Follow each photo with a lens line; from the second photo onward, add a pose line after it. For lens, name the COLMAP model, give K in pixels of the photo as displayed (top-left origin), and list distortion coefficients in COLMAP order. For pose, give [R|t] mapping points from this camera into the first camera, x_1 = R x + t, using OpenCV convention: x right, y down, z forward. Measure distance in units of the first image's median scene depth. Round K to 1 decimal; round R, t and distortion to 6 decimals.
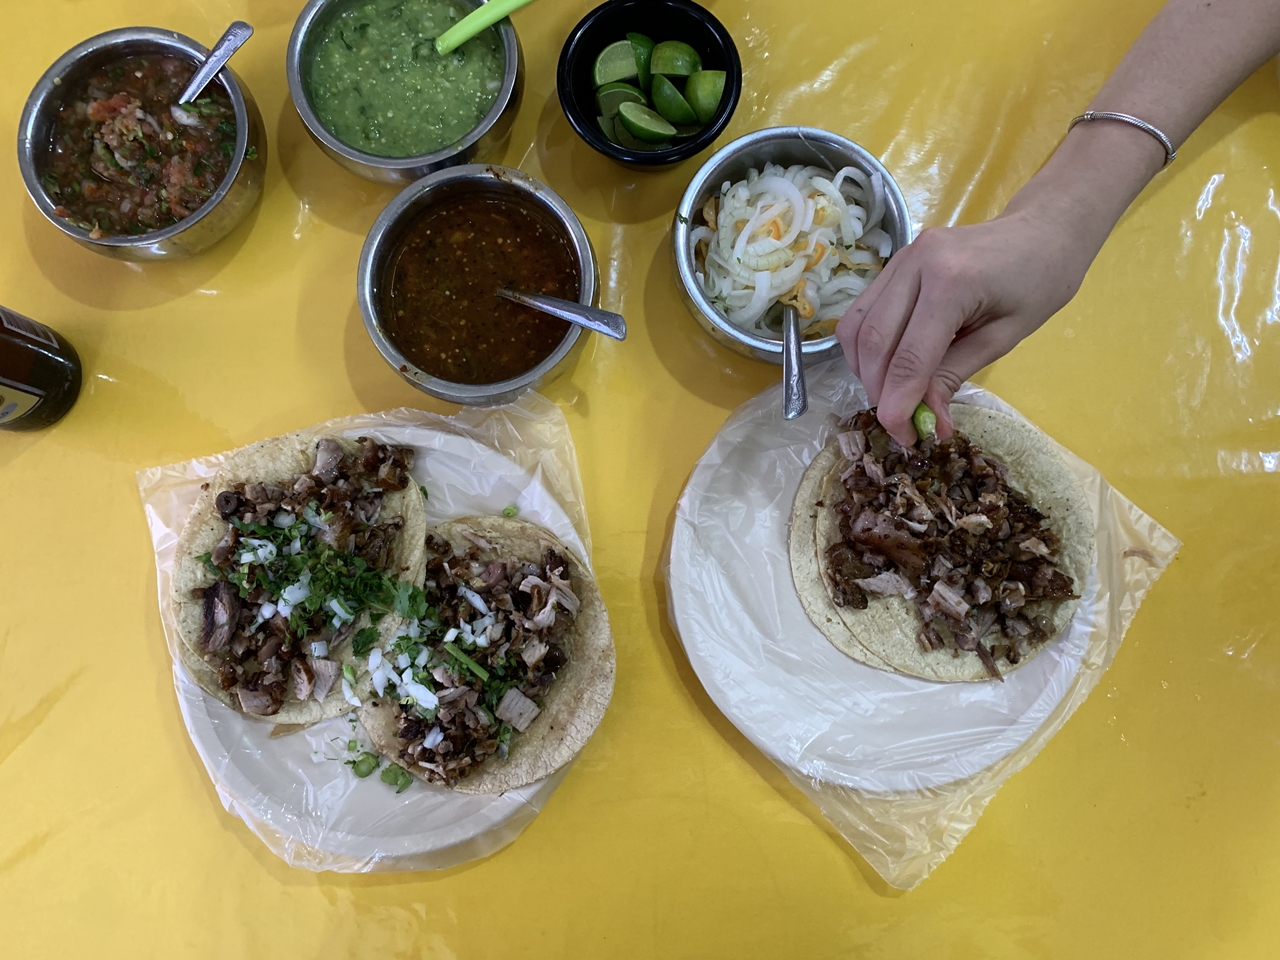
lens RADIAL K [[985.8, 0, 640.0], [0, 985.8, 480.0], [0, 0, 1]] dist [0.128929, -0.361467]
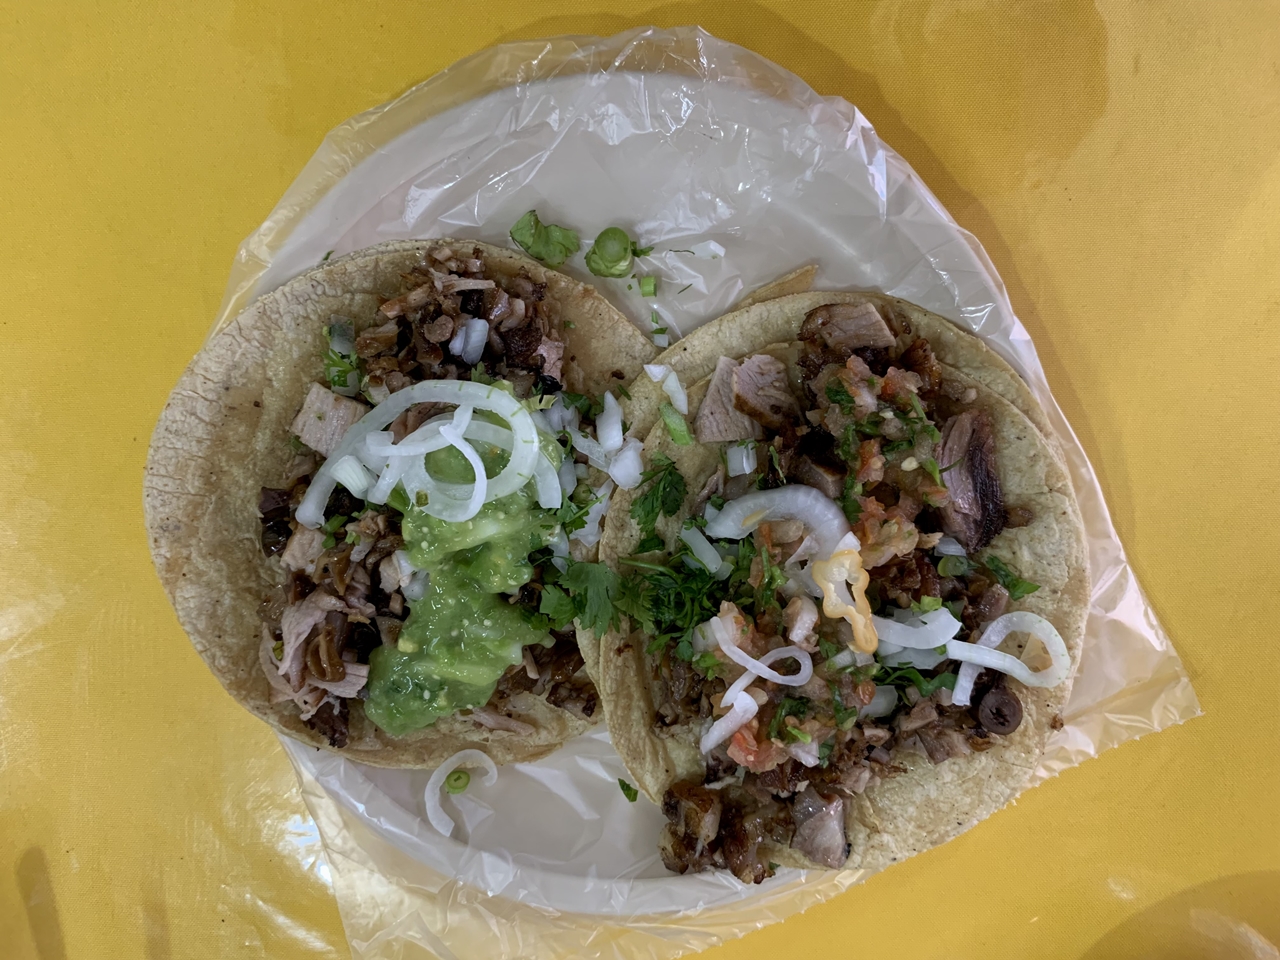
lens RADIAL K [[985.8, 0, 640.0], [0, 985.8, 480.0], [0, 0, 1]] dist [0.128929, -0.361467]
pose [[-0.977241, 0.205322, 0.053316, -0.291813], [-0.203342, -0.978278, 0.040289, 0.149815], [0.060430, 0.028530, 0.997765, 0.501198]]
